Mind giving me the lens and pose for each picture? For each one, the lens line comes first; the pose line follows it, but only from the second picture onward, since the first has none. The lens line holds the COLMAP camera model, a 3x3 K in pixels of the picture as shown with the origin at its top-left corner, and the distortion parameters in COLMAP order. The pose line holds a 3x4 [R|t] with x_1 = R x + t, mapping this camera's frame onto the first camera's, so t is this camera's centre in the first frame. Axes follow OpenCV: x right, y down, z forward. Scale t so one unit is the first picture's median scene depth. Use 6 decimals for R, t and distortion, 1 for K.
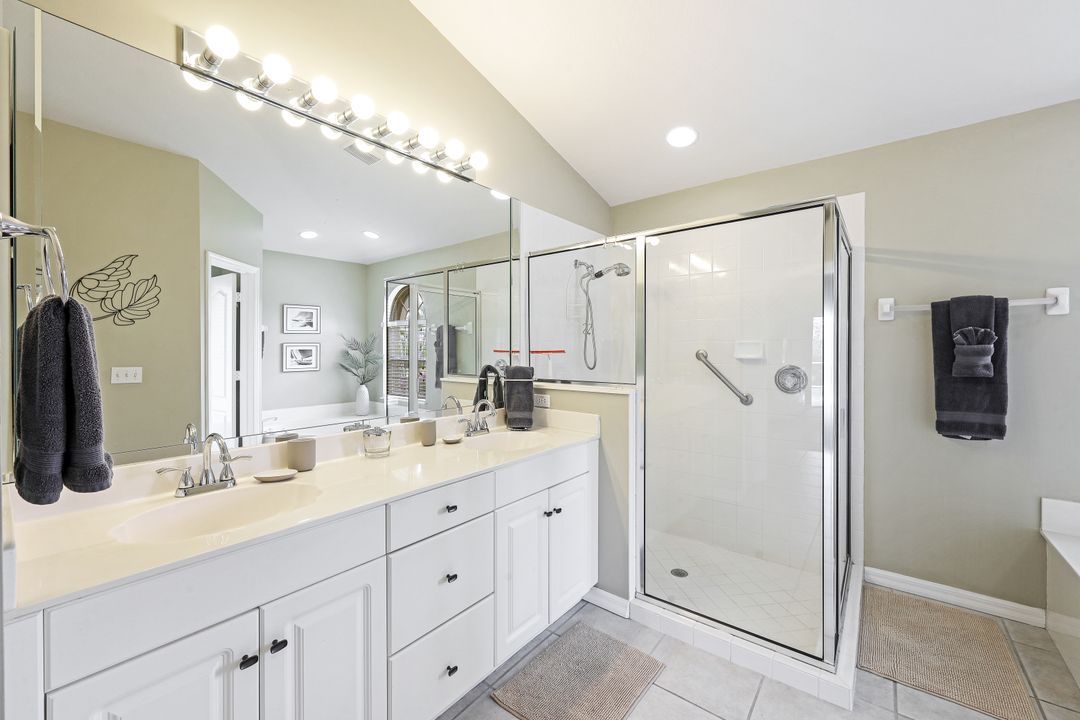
lens RADIAL K [[437.6, 0, 535.8], [0, 437.6, 354.0], [0, 0, 1]] dist [0.003405, -0.000299]
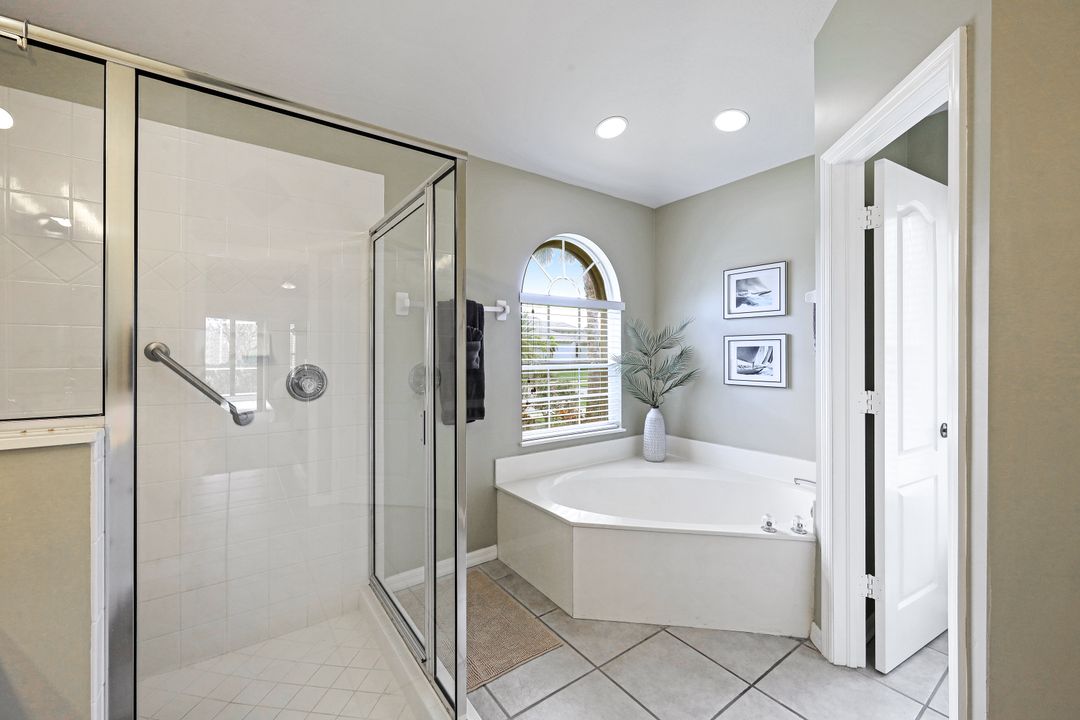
lens RADIAL K [[437.6, 0, 540.9], [0, 437.6, 354.4], [0, 0, 1]] dist [0.003405, -0.000299]
pose [[0.264188, -0.000382, 0.964471, -0.069229], [0.007856, 0.999968, -0.001756, 0.017407], [-0.964439, 0.008041, 0.264183, 0.520513]]
